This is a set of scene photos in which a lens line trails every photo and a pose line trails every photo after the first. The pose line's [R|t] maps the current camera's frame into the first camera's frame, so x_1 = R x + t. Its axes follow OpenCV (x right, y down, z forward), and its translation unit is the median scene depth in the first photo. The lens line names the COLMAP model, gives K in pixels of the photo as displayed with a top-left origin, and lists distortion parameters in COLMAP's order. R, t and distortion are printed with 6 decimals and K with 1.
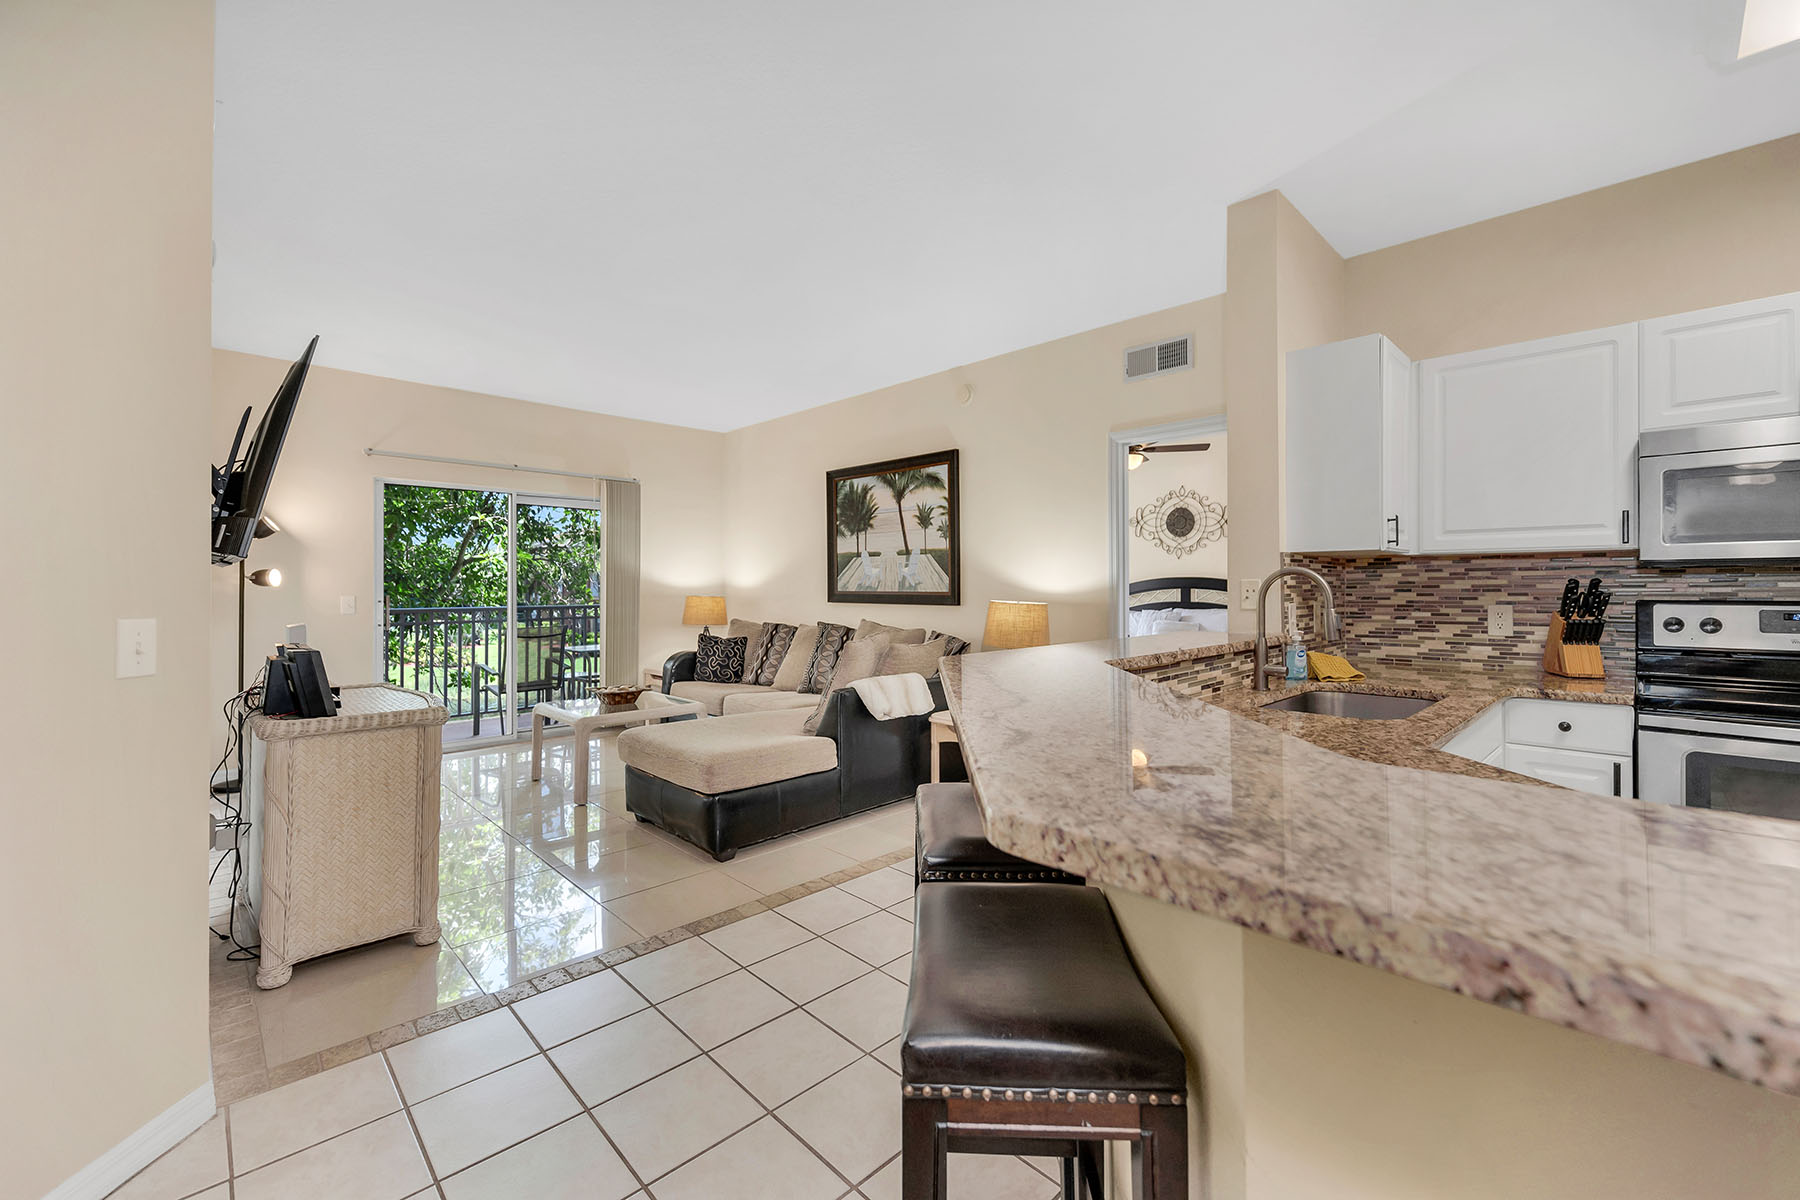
lens RADIAL K [[736.4, 0, 904.0], [0, 736.4, 585.1], [0, 0, 1]] dist [0.005130, -0.001142]
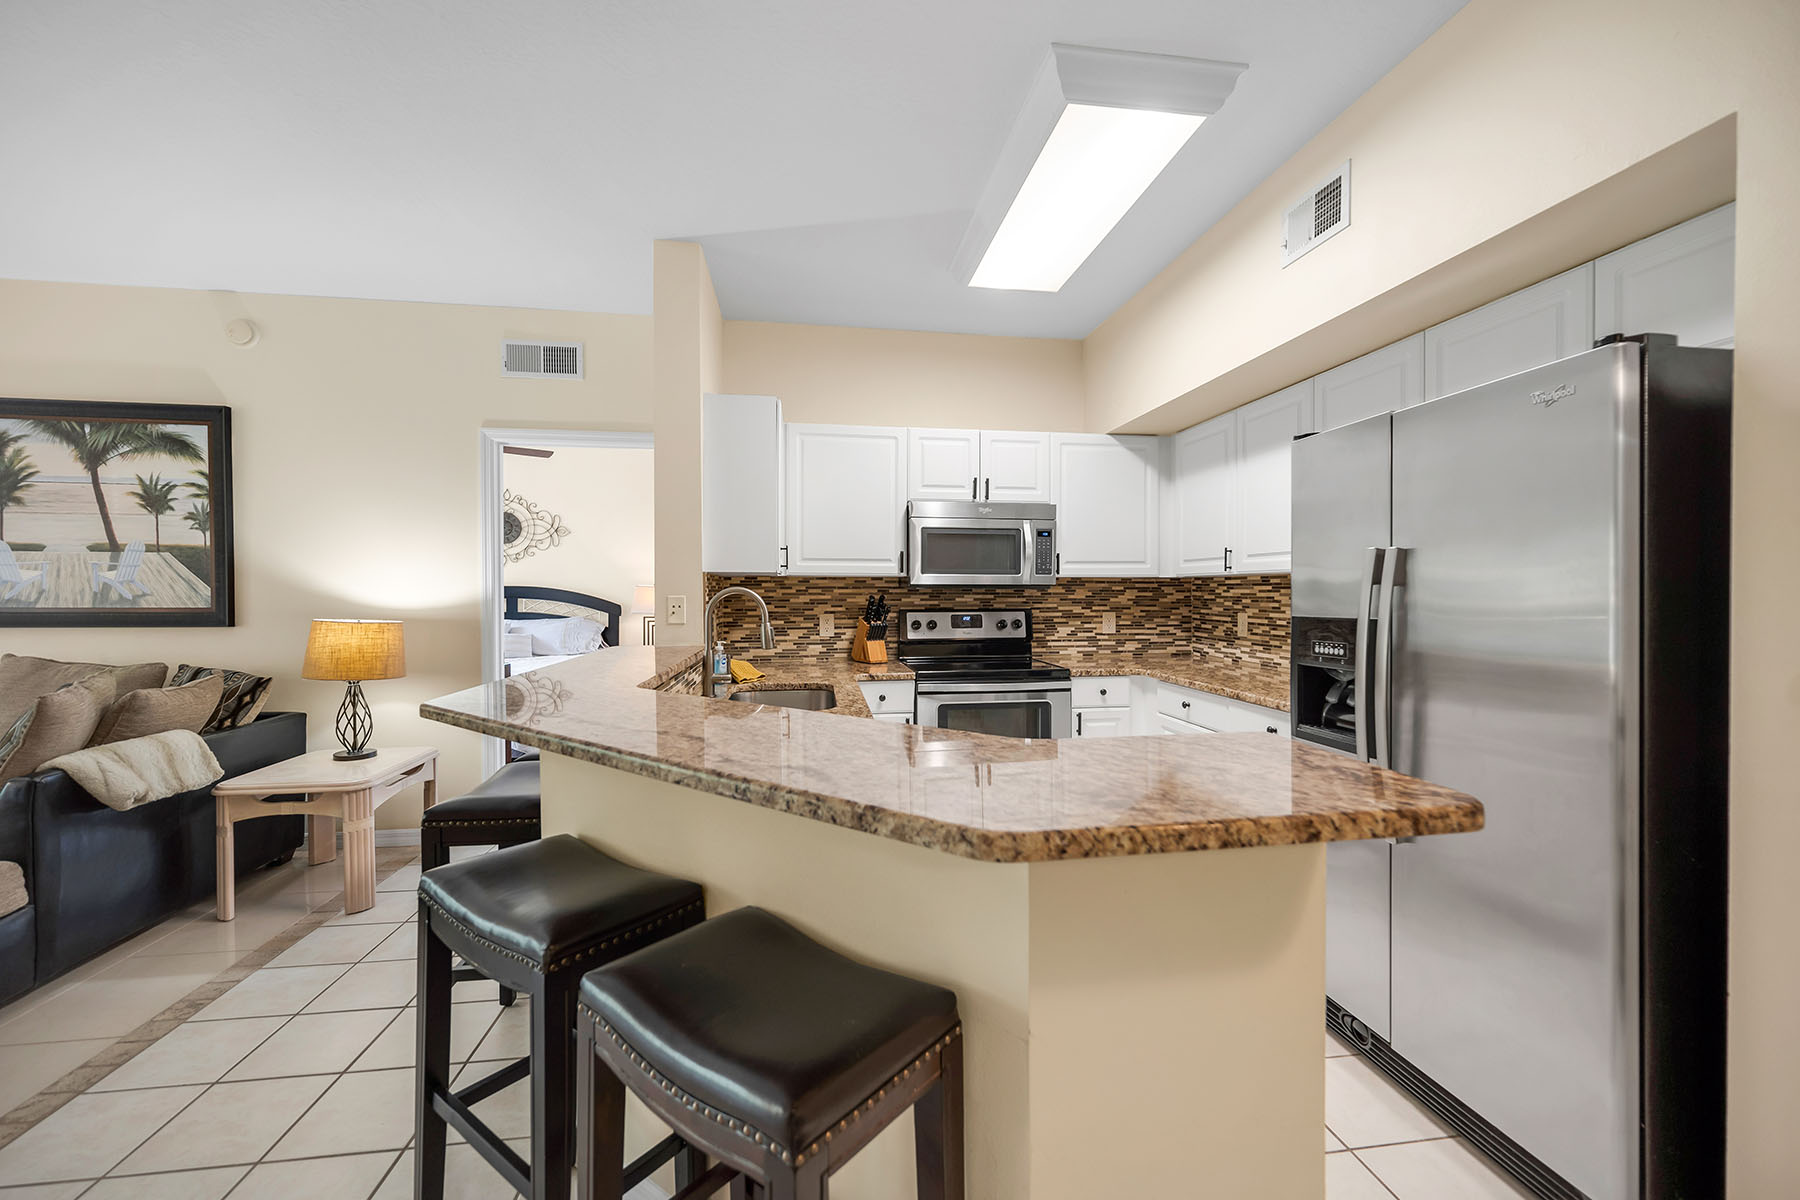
lens RADIAL K [[736.4, 0, 908.7], [0, 736.4, 596.1], [0, 0, 1]] dist [0.005130, -0.001142]
pose [[0.595108, -0.004315, 0.803634, -0.106749], [-0.004009, 0.999957, 0.008338, -0.010236], [-0.803635, -0.008184, 0.595066, 0.045332]]
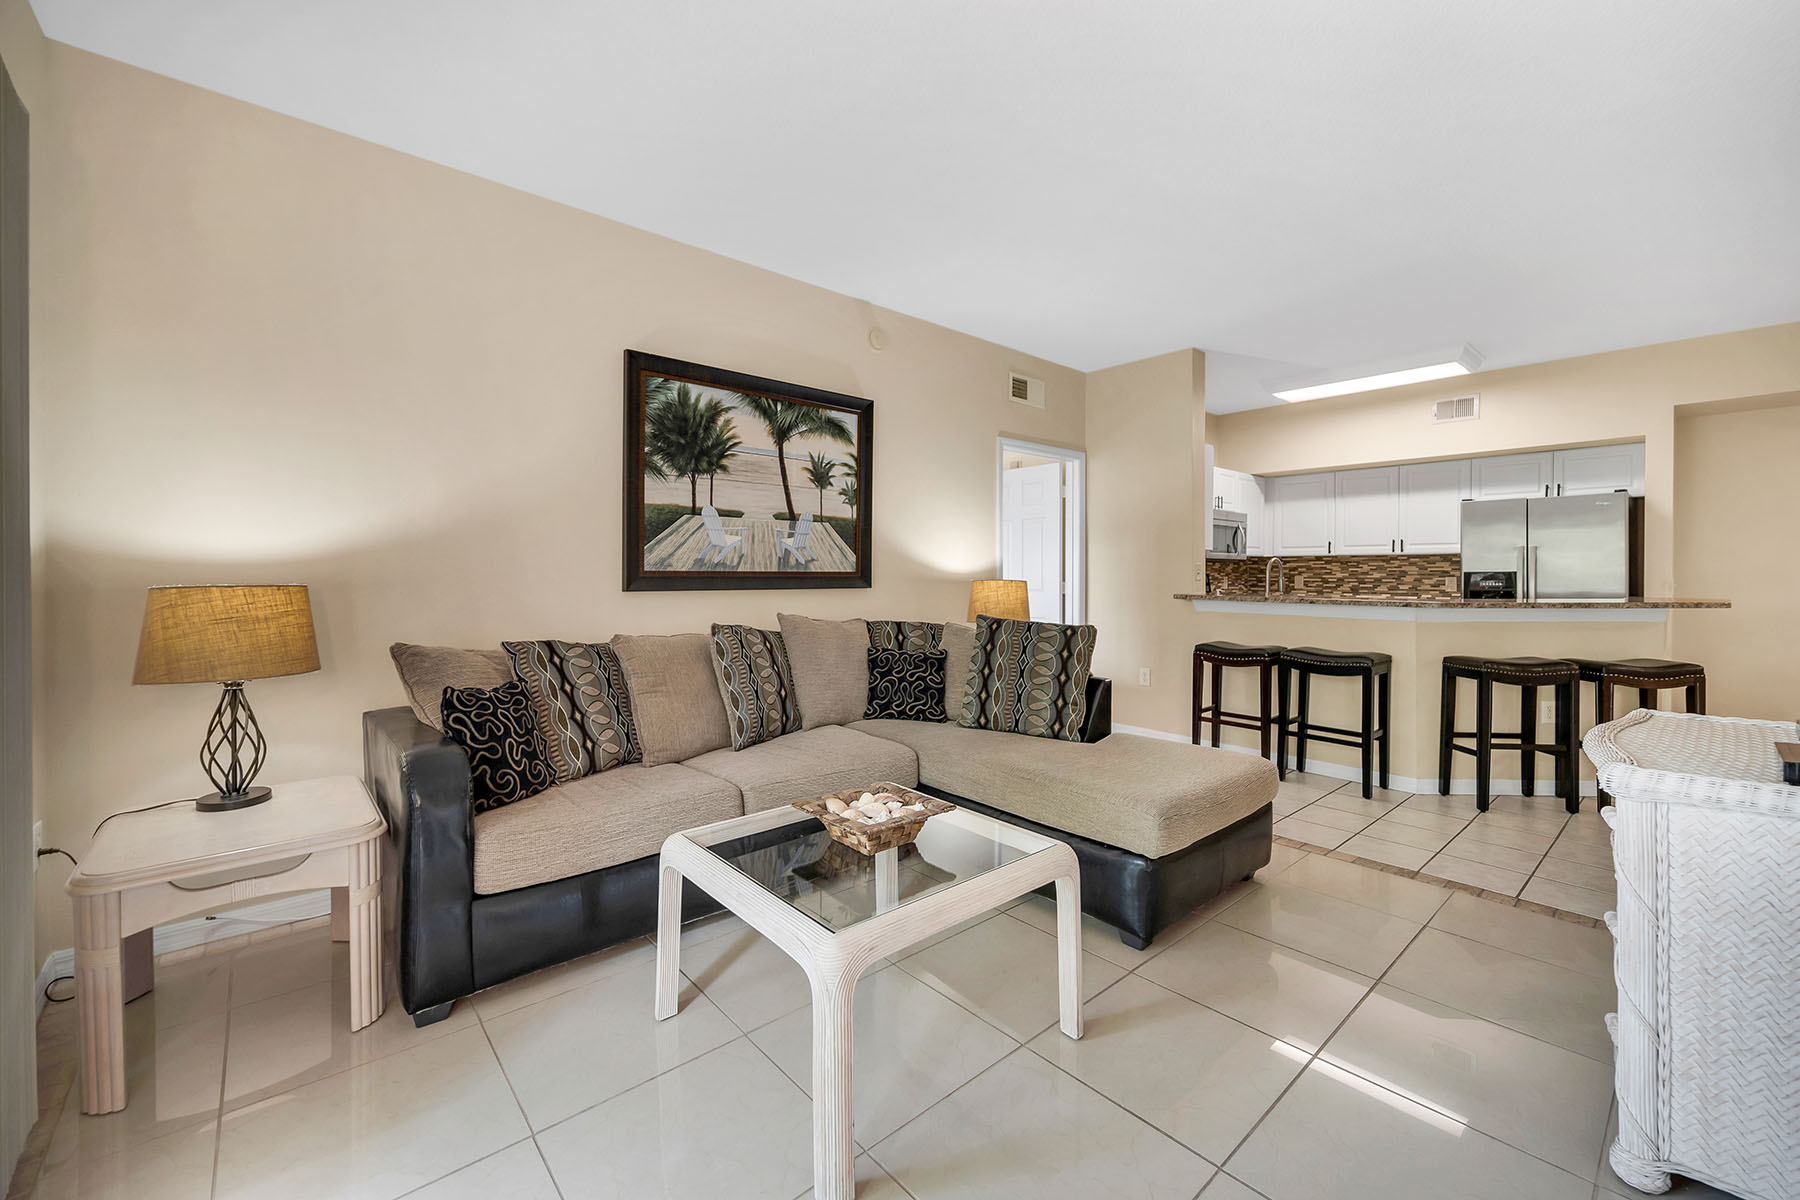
lens RADIAL K [[736.4, 0, 927.5], [0, 736.4, 578.9], [0, 0, 1]] dist [0.005130, -0.001142]
pose [[0.037466, -0.007228, 0.999272, -0.731807], [-0.004232, 0.999964, 0.007392, 0.010276], [-0.999289, -0.004506, 0.037434, 0.869428]]
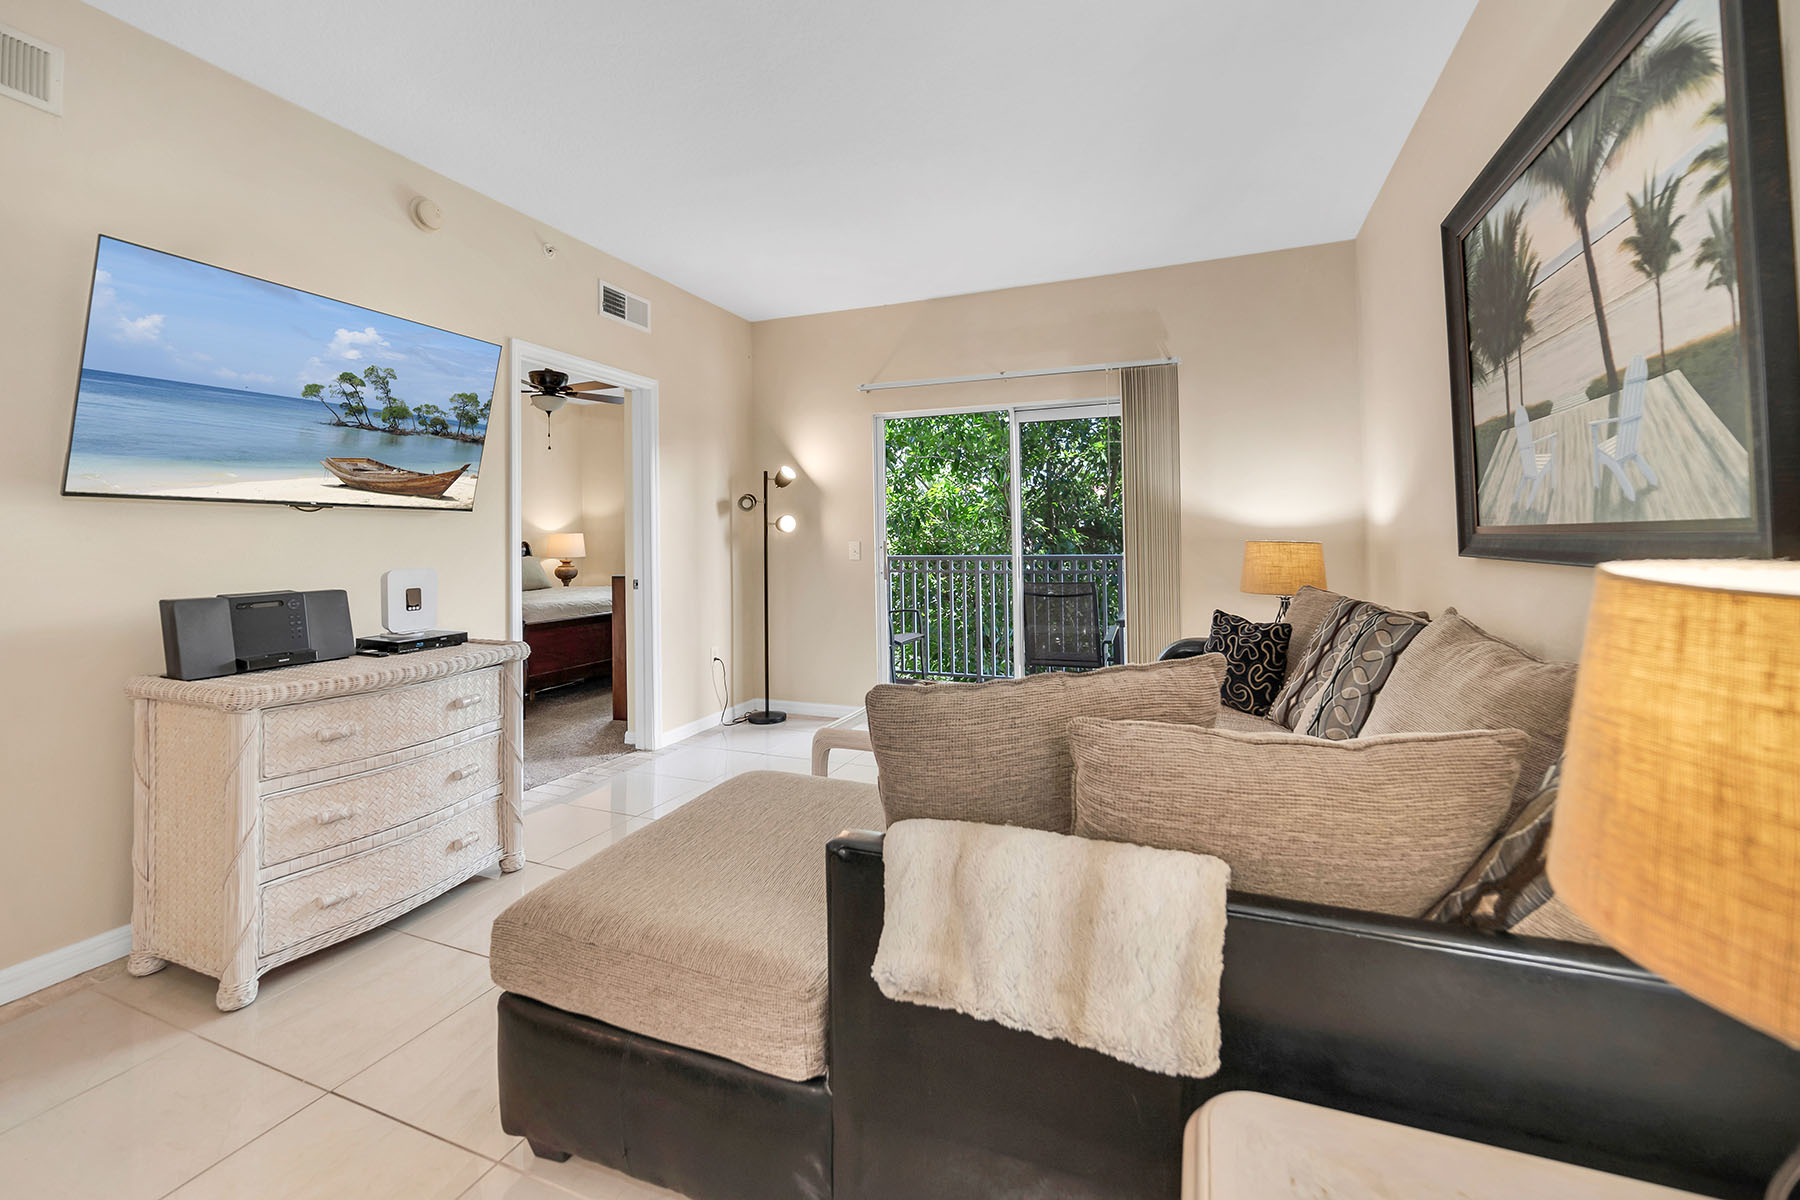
lens RADIAL K [[736.4, 0, 903.2], [0, 736.4, 517.0], [0, 0, 1]] dist [0.005130, -0.001142]
pose [[0.390728, -0.032279, -0.919940, 0.161770], [0.013082, 0.999479, -0.029514, 0.011752], [0.920413, -0.000503, 0.390947, 0.662762]]
